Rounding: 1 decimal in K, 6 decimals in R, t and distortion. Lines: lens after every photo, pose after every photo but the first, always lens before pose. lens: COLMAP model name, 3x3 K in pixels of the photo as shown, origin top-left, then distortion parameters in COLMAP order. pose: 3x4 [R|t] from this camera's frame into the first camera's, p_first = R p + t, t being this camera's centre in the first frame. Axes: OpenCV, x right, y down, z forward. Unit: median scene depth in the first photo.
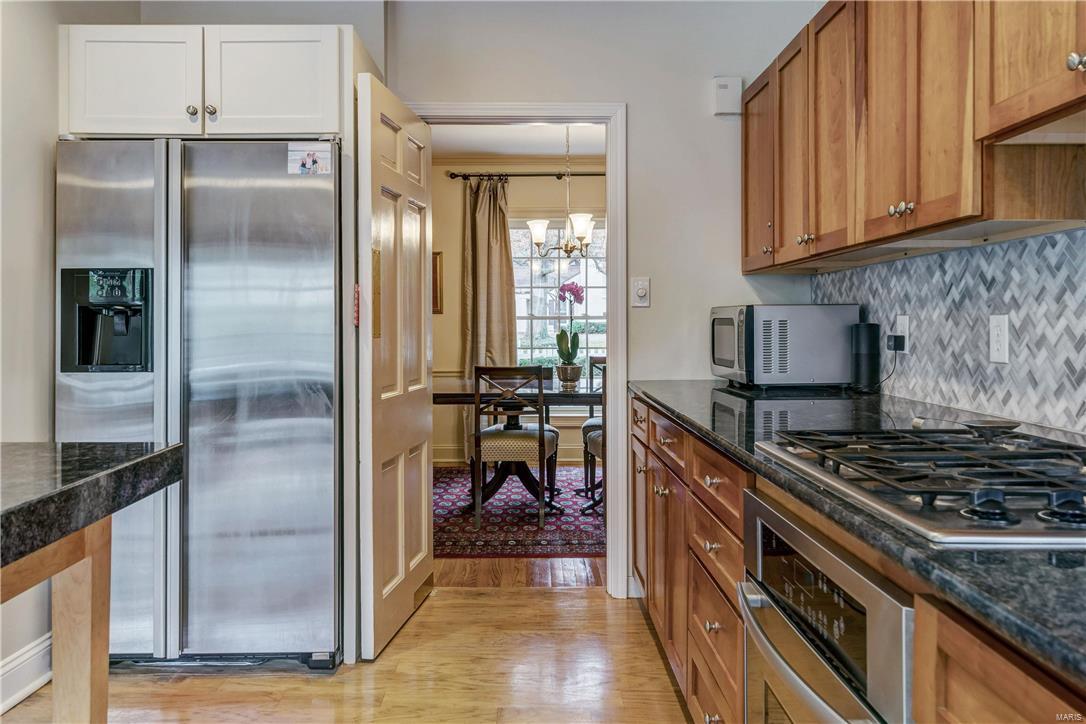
lens RADIAL K [[857.2, 0, 542.2], [0, 857.2, 330.6], [0, 0, 1]] dist [0.000425, 0.002626]
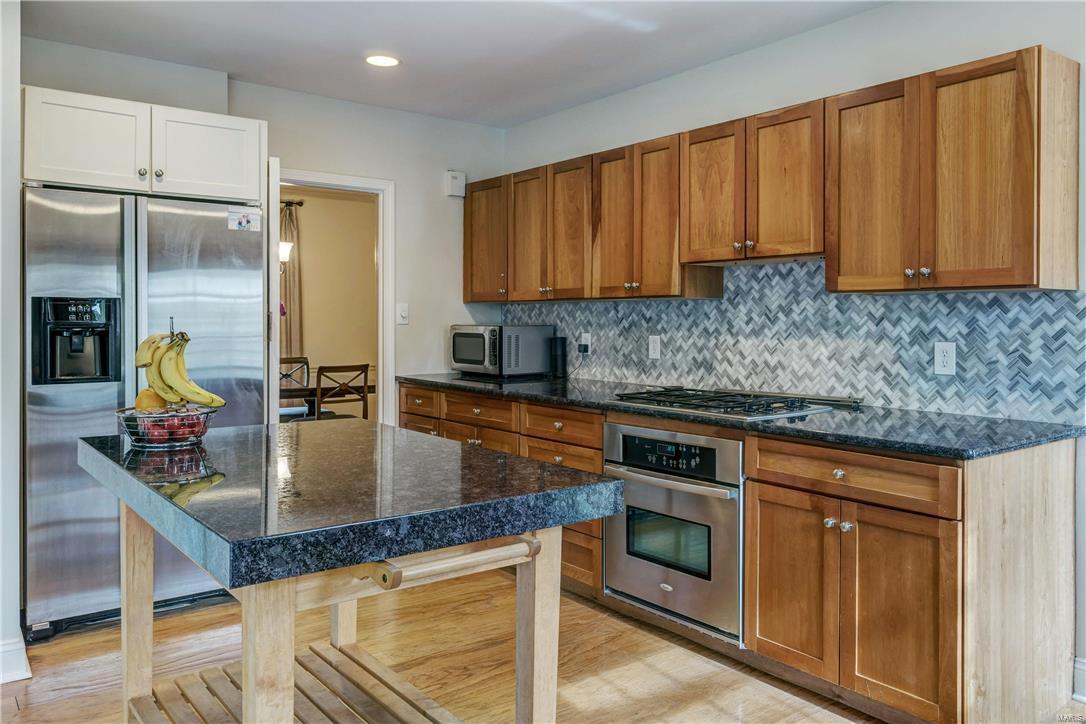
lens RADIAL K [[826.7, 0, 574.8], [0, 826.7, 329.5], [0, 0, 1]] dist [-0.002671, 0.006832]
pose [[0.784272, -0.002187, 0.620413, -0.715862], [-0.001226, 0.999986, 0.005075, -0.036313], [-0.620416, -0.004741, 0.784259, -0.365744]]
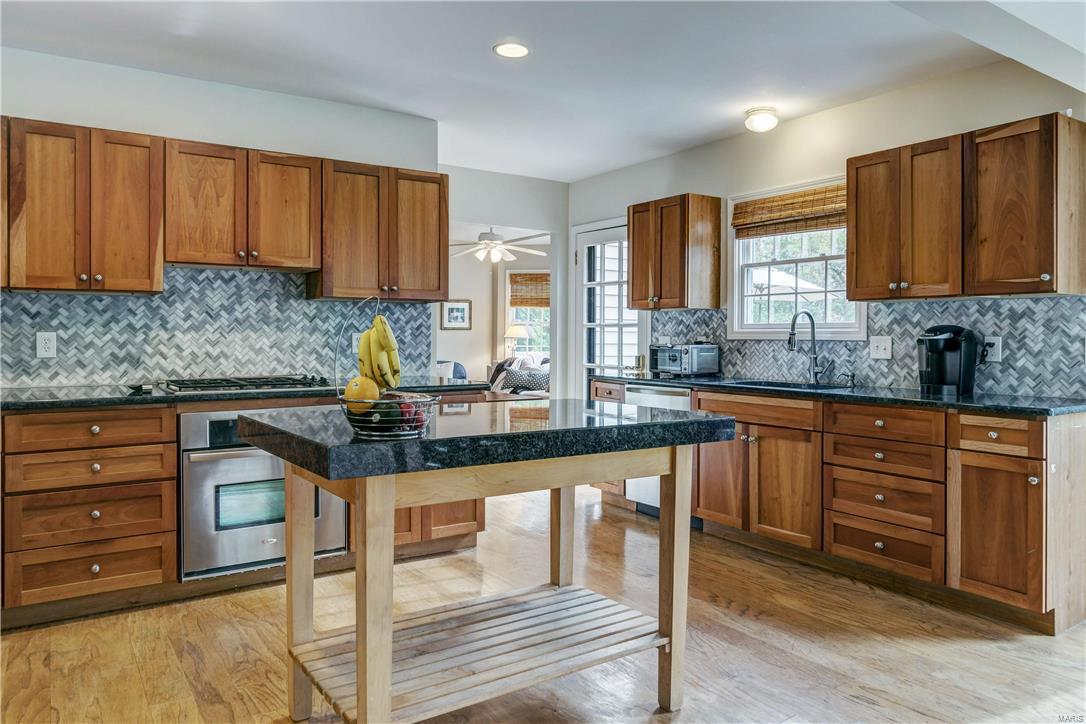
lens RADIAL K [[750.0, 0, 525.9], [0, 750.0, 337.5], [0, 0, 1]] dist [-0.001080, 0.007439]
pose [[-0.550869, 0.003286, 0.834585, -1.199412], [0.007931, 0.999968, 0.001298, -0.000381], [-0.834554, 0.007334, -0.550877, 0.877043]]
